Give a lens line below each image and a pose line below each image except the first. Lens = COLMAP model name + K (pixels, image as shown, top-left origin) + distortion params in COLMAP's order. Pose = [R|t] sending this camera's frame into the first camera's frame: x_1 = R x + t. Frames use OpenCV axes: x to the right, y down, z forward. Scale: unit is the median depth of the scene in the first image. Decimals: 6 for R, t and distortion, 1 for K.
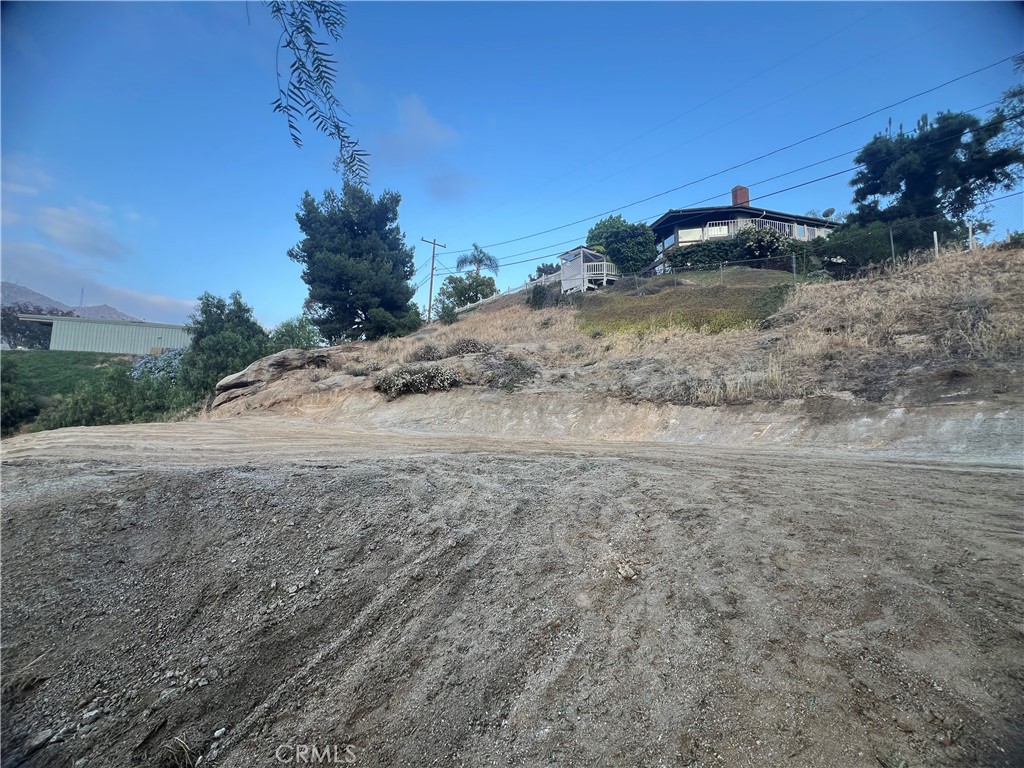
lens RADIAL K [[408.6, 0, 508.6], [0, 408.6, 381.8], [0, 0, 1]] dist [-0.002588, 0.000794]
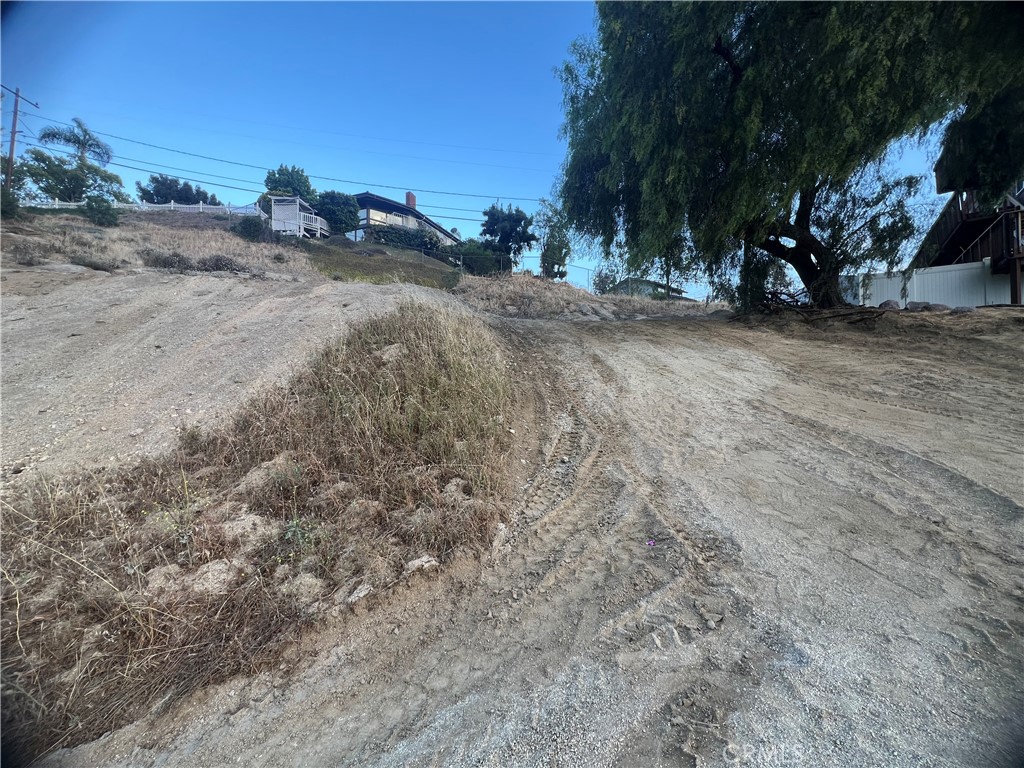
lens RADIAL K [[408.6, 0, 508.6], [0, 408.6, 381.8], [0, 0, 1]] dist [-0.002588, 0.000794]
pose [[0.604311, 0.003423, 0.796741, -0.484868], [-0.071190, 0.996223, 0.049715, 0.109329], [-0.793562, -0.086763, 0.602273, -0.245670]]
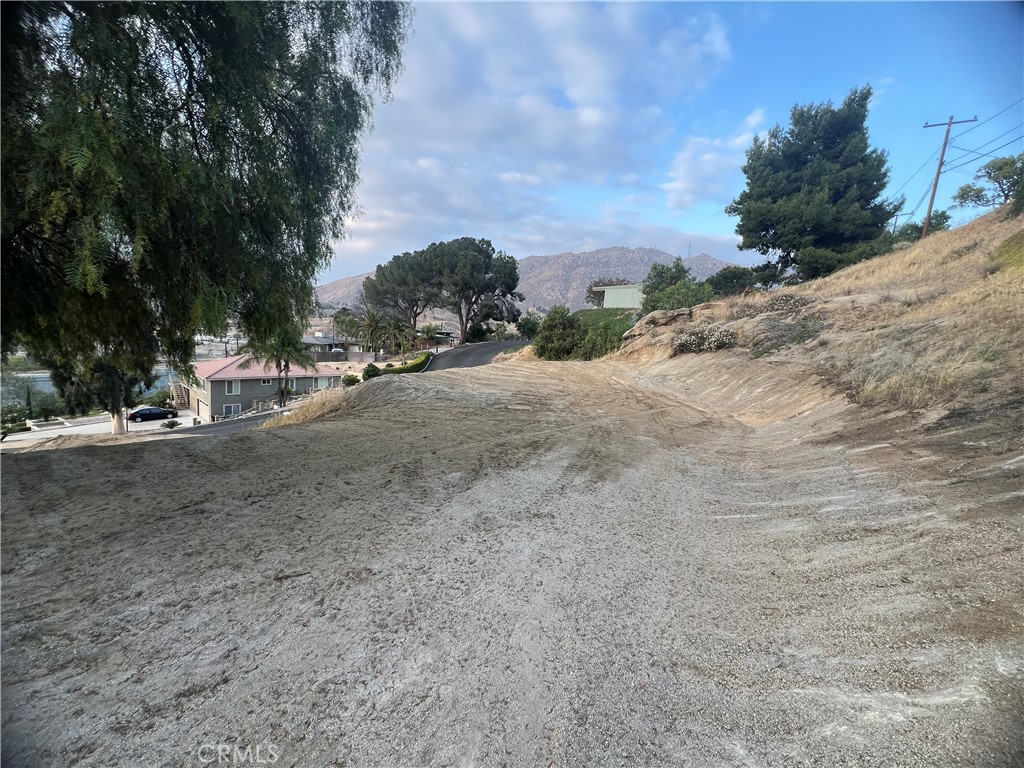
lens RADIAL K [[408.6, 0, 508.6], [0, 408.6, 381.8], [0, 0, 1]] dist [-0.002588, 0.000794]
pose [[0.344598, 0.131320, -0.929520, 0.548751], [0.023132, 0.988679, 0.148253, -0.058976], [0.938465, -0.072589, 0.337659, 0.088130]]
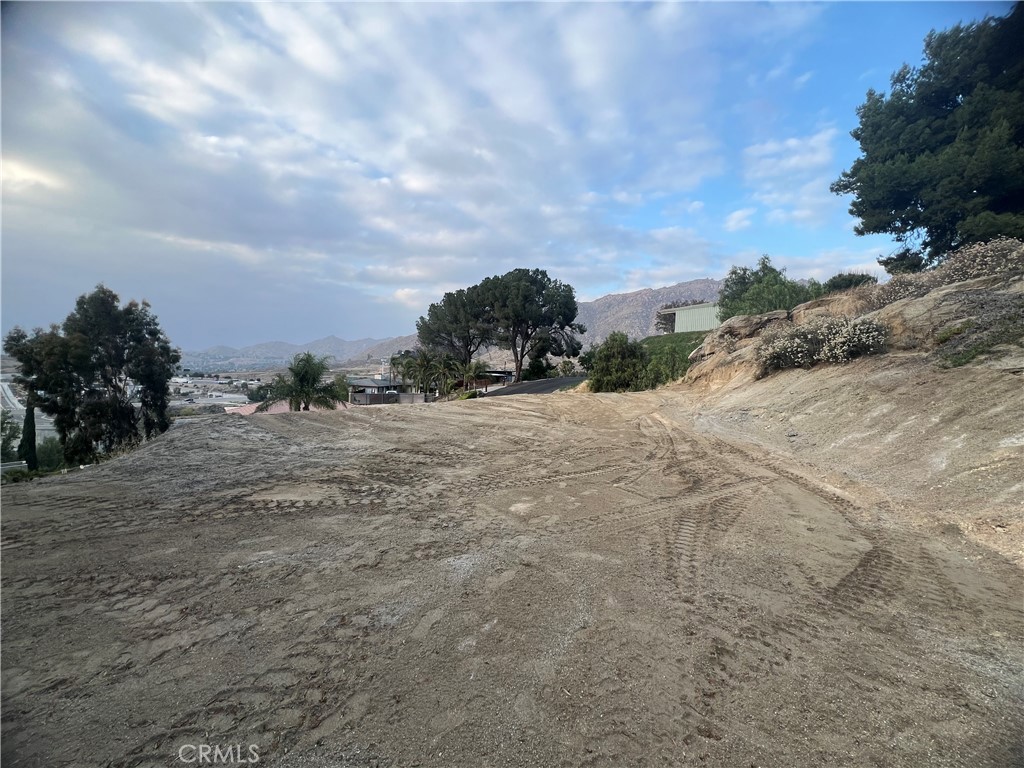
lens RADIAL K [[408.6, 0, 508.6], [0, 408.6, 381.8], [0, 0, 1]] dist [-0.002588, 0.000794]
pose [[0.158666, 0.029895, -0.986880, 0.277911], [0.062147, 0.997257, 0.040201, -0.003947], [0.985374, -0.067710, 0.156373, 0.351362]]
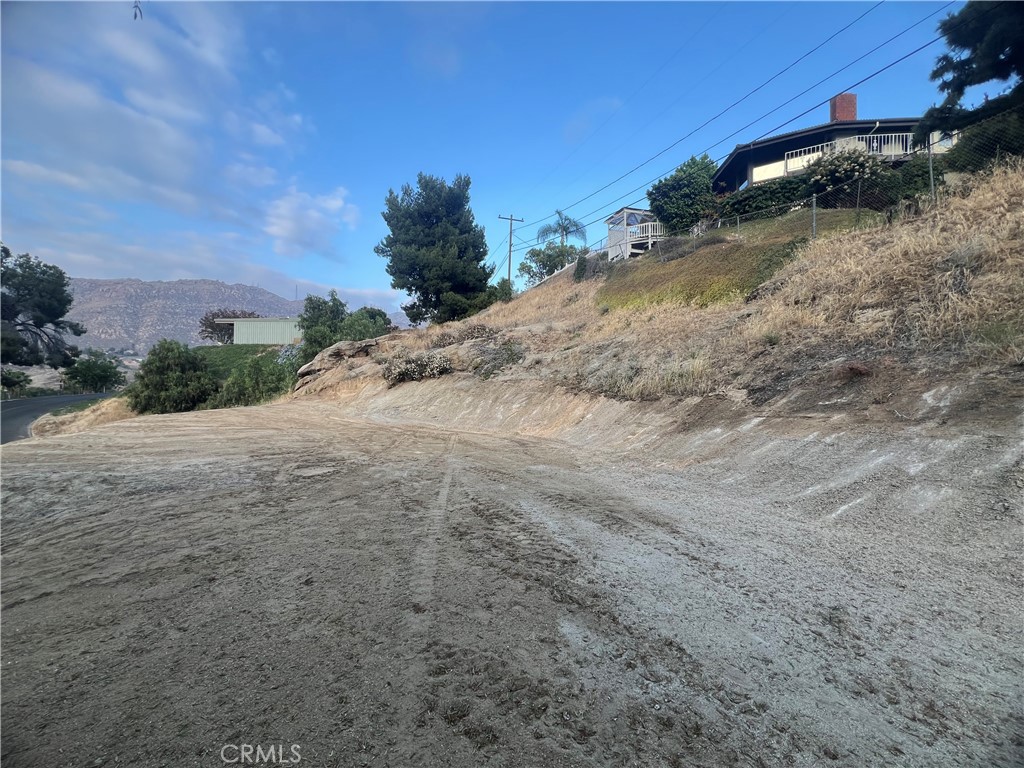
lens RADIAL K [[408.6, 0, 508.6], [0, 408.6, 381.8], [0, 0, 1]] dist [-0.002588, 0.000794]
pose [[0.941647, -0.011298, -0.336412, 0.312663], [0.039240, 0.996307, 0.076374, -0.034449], [0.334307, -0.085118, 0.938613, 0.038917]]
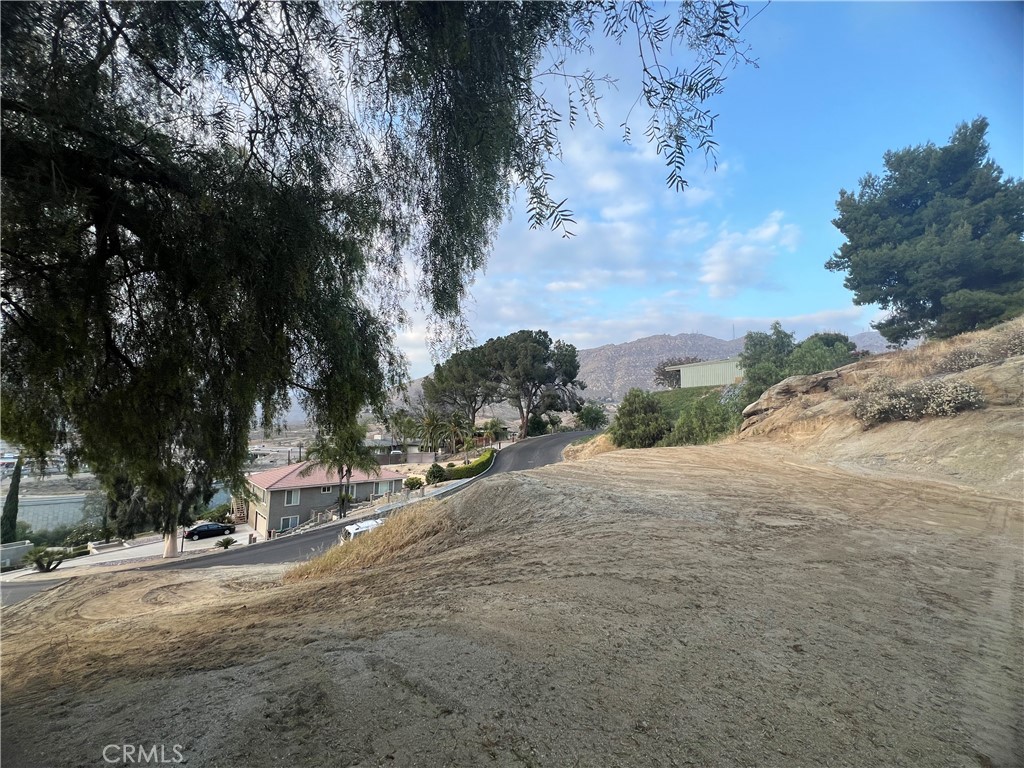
lens RADIAL K [[408.6, 0, 508.6], [0, 408.6, 381.8], [0, 0, 1]] dist [-0.002588, 0.000794]
pose [[0.235193, -0.107499, -0.965986, 0.310844], [0.088298, 0.992118, -0.088909, -0.037256], [0.967930, -0.064384, 0.242831, 0.028791]]
